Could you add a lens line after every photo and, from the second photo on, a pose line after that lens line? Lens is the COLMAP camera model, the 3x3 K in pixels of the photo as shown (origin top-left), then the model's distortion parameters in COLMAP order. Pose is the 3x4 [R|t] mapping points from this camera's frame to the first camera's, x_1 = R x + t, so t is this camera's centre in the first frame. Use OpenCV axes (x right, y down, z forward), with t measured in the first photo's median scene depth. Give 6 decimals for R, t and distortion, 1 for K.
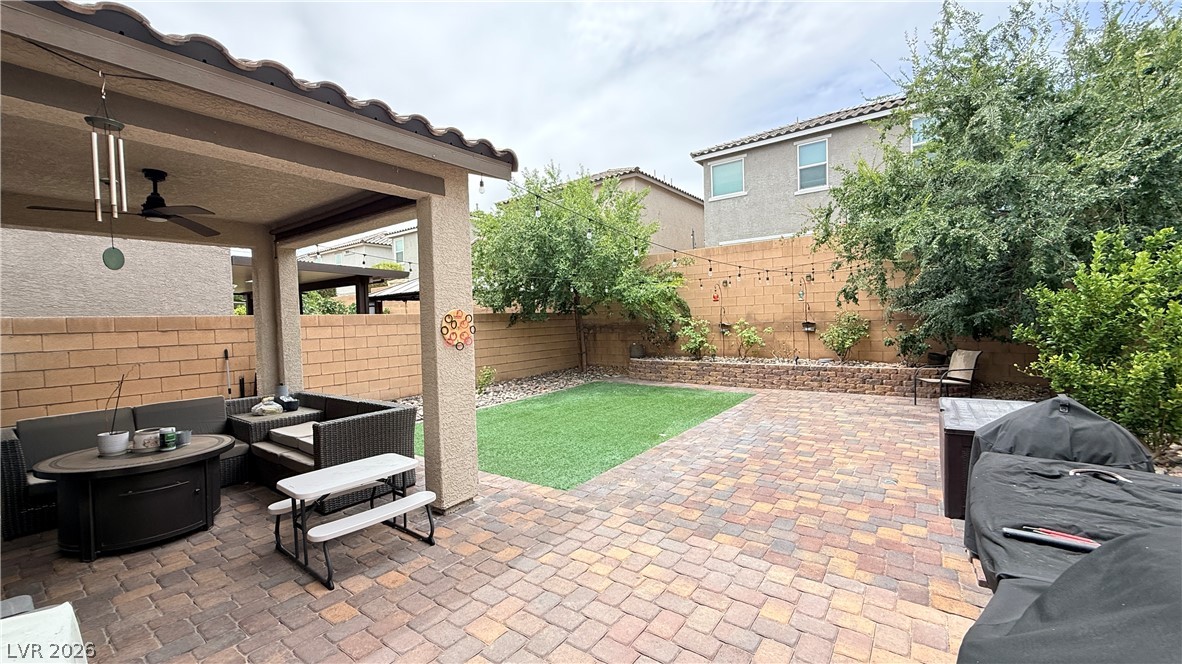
lens RADIAL K [[468.2, 0, 590.8], [0, 468.2, 331.8], [0, 0, 1]] dist [0.002307, 0.000456]
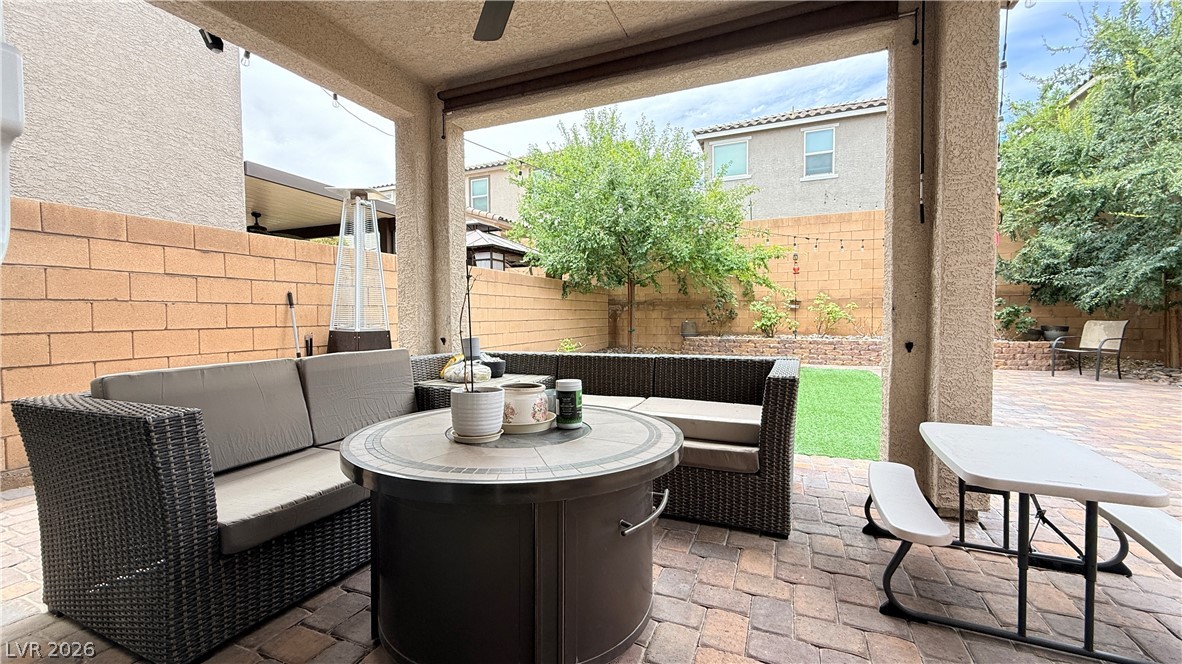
lens RADIAL K [[468.2, 0, 590.0], [0, 468.2, 329.1], [0, 0, 1]] dist [0.002307, 0.000456]
pose [[0.973356, 0.016732, 0.228688, -0.350517], [-0.016351, 0.999860, -0.003564, 0.055757], [-0.228715, -0.000271, 0.973493, 0.193484]]
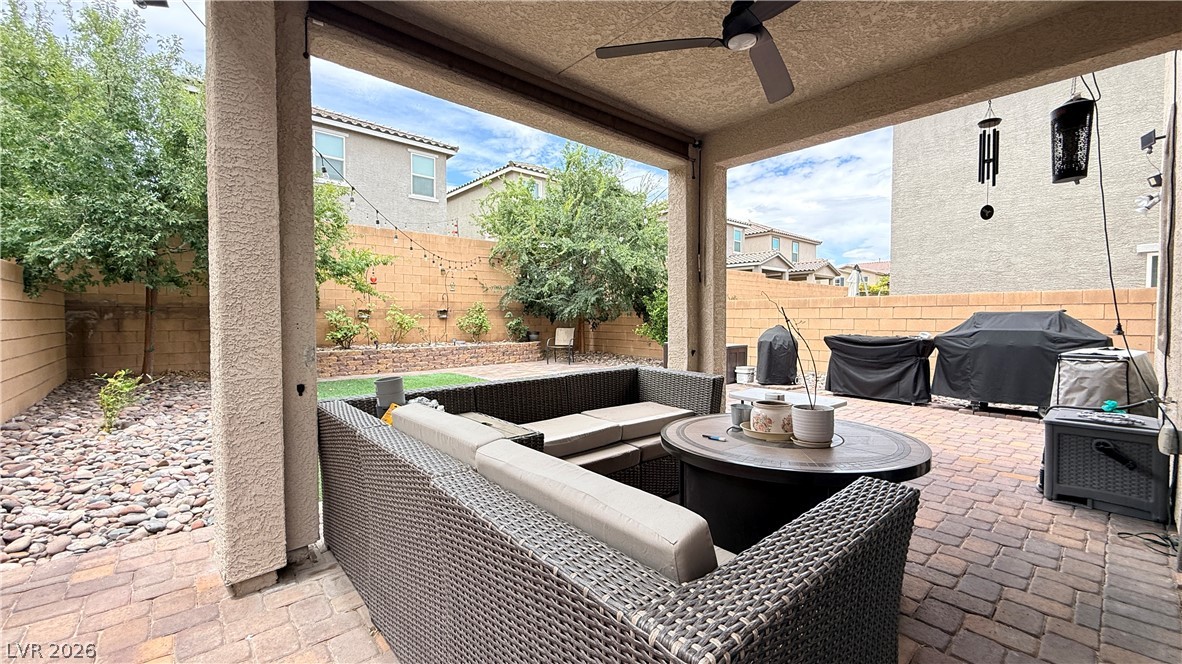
lens RADIAL K [[468.2, 0, 587.6], [0, 468.2, 333.5], [0, 0, 1]] dist [0.002307, 0.000456]
pose [[0.215191, -0.005048, 0.976559, -0.566054], [0.019613, 0.999807, 0.000846, 0.041510], [-0.976375, 0.018972, 0.215248, 0.395164]]
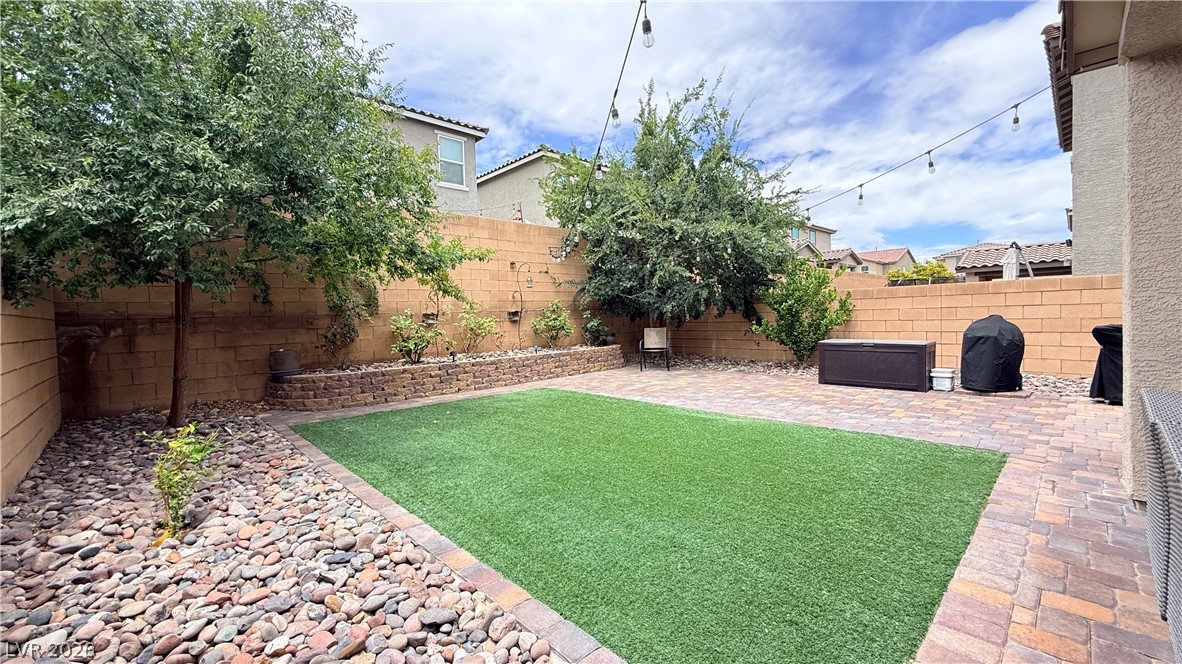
lens RADIAL K [[468.2, 0, 587.3], [0, 468.2, 332.3], [0, 0, 1]] dist [0.002307, 0.000456]
pose [[0.178026, -0.011939, 0.983953, -0.439121], [0.052929, 0.998595, 0.002541, 0.027057], [-0.982601, 0.051628, 0.178408, 0.665640]]
